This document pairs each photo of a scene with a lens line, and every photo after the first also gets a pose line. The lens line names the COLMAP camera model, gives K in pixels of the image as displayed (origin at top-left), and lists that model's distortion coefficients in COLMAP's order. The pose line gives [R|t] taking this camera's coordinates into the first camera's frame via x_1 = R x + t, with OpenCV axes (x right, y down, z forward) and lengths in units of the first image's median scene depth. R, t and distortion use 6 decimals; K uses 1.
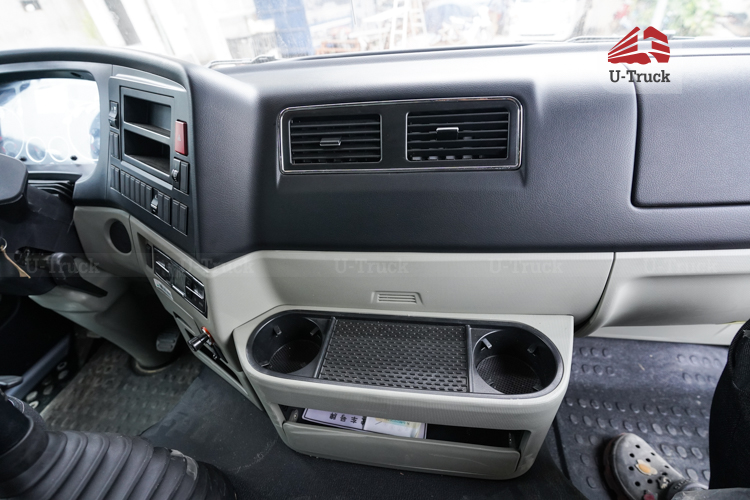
lens RADIAL K [[362.6, 0, 376.3], [0, 362.6, 250.8], [0, 0, 1]] dist [-0.007812, 0.006561]
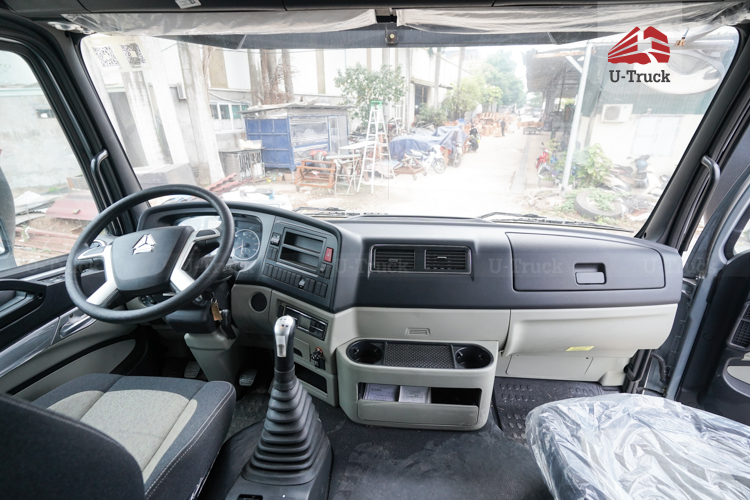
lens RADIAL K [[362.6, 0, 374.9], [0, 362.6, 248.7], [0, 0, 1]] dist [-0.007812, 0.006561]
pose [[0.993644, 0.049879, 0.100911, -0.404944], [-0.019897, 0.960178, -0.278681, 0.242822], [-0.110793, 0.274902, 0.955067, -1.055281]]
